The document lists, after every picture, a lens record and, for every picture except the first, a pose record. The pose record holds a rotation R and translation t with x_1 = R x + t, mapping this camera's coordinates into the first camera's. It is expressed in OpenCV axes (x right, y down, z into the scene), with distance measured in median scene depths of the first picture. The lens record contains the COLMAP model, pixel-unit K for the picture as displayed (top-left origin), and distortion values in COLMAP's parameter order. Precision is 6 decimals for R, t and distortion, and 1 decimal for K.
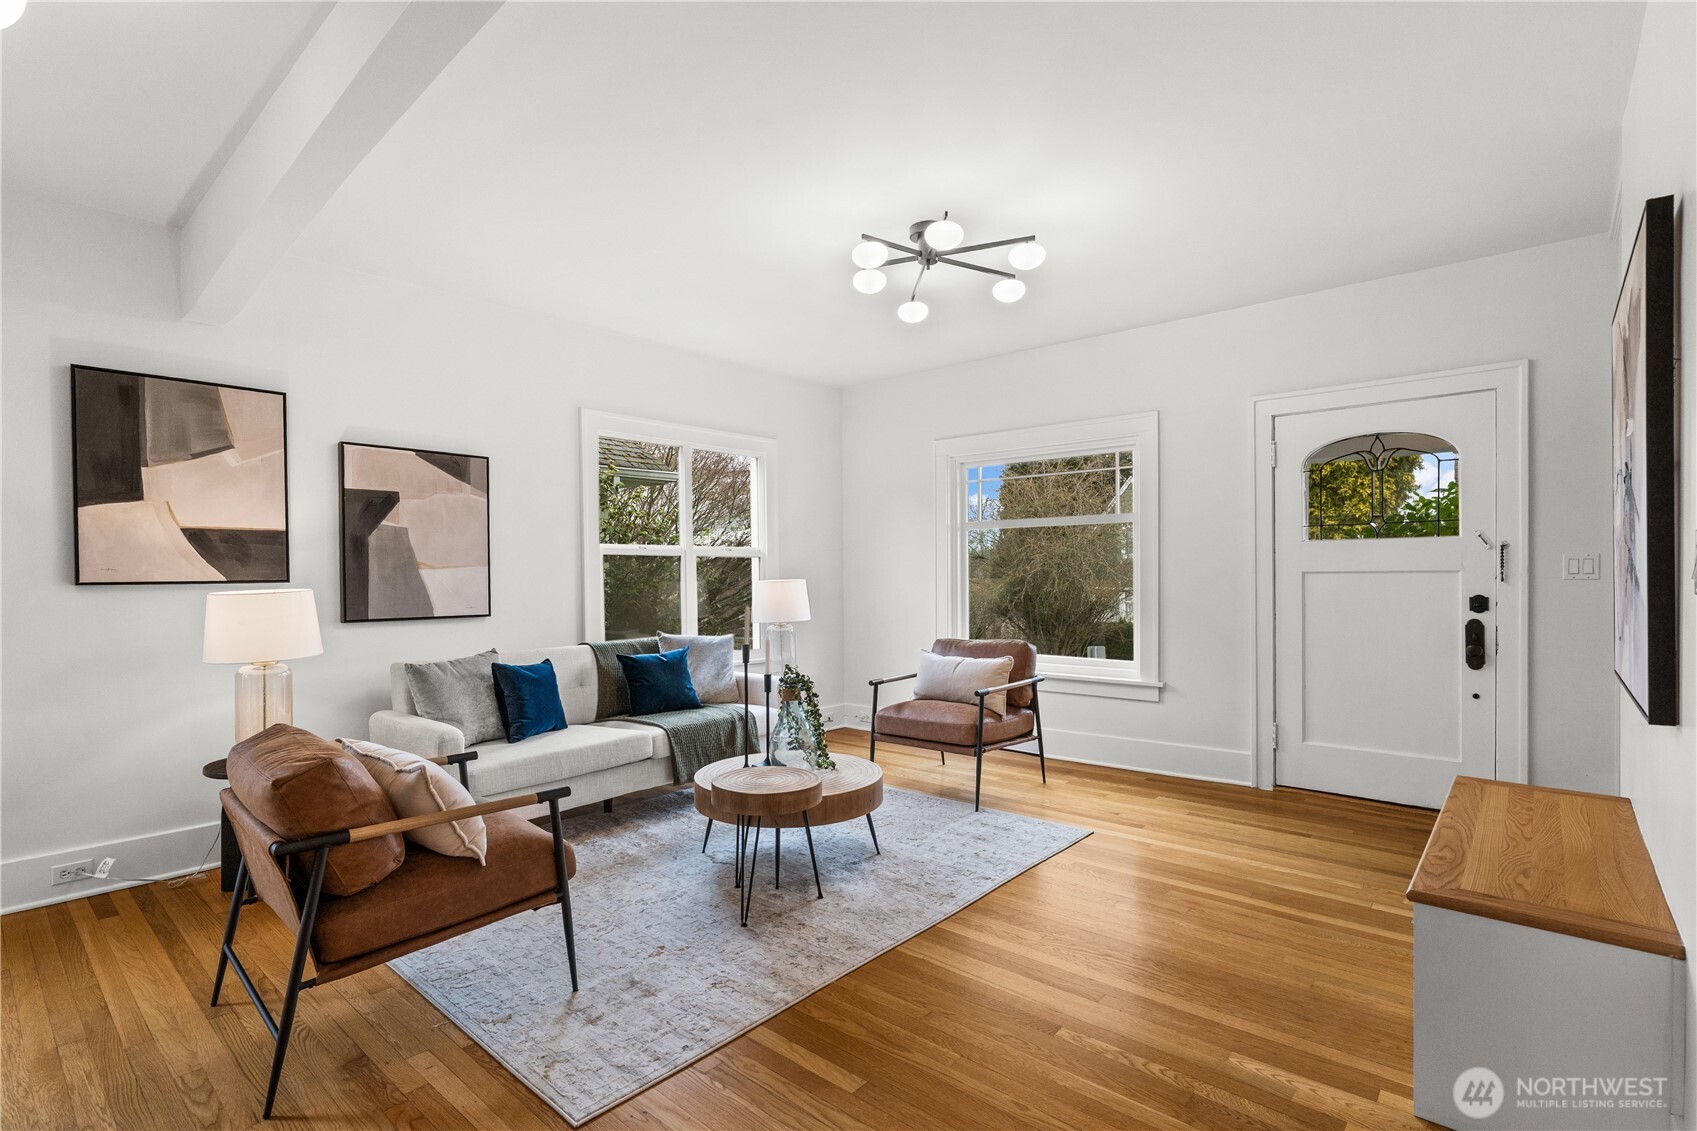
lens RADIAL K [[807.3, 0, 852.2], [0, 807.3, 582.5], [0, 0, 1]] dist [-0.002820, -0.000516]
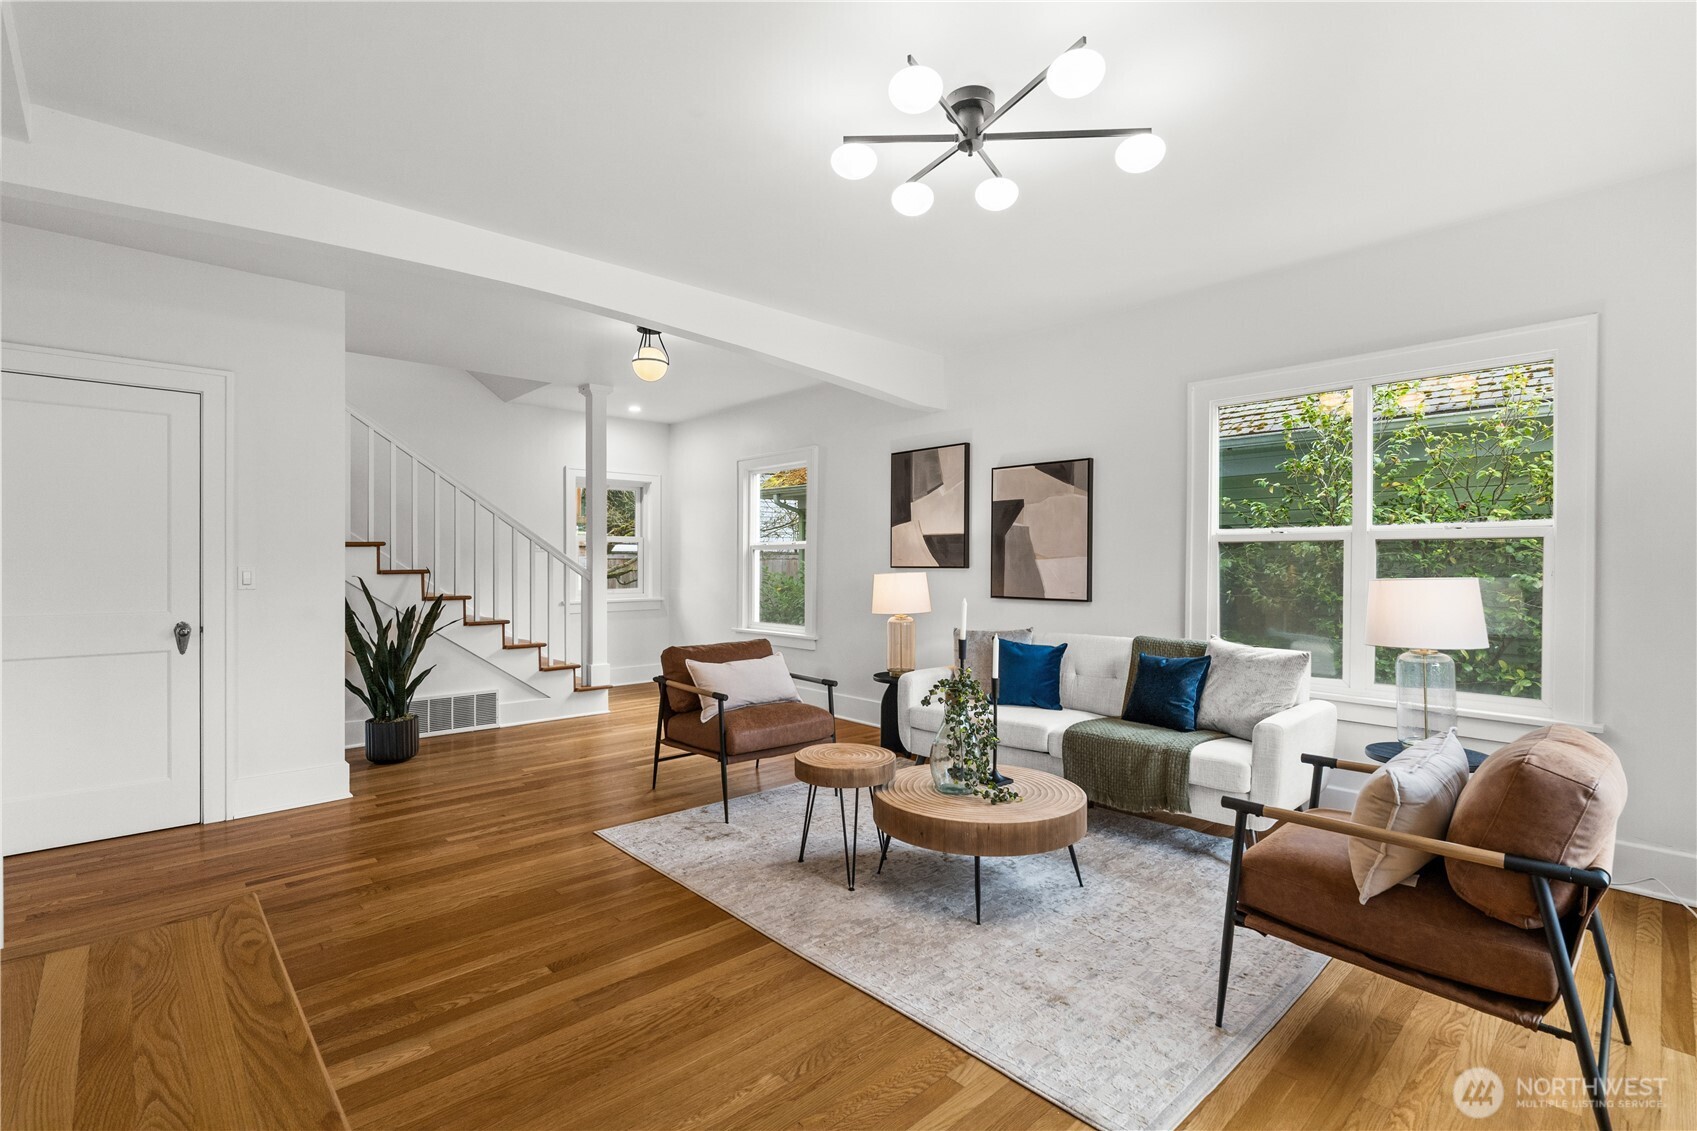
lens RADIAL K [[764.8, 0, 800.9], [0, 764.8, 563.8], [0, 0, 1]] dist [0.000324, 0.000132]
pose [[-0.134950, 0.008489, -0.990816, 0.723088], [-0.011174, 0.999887, 0.010089, -0.018523], [0.990789, 0.012433, -0.134839, 0.845670]]
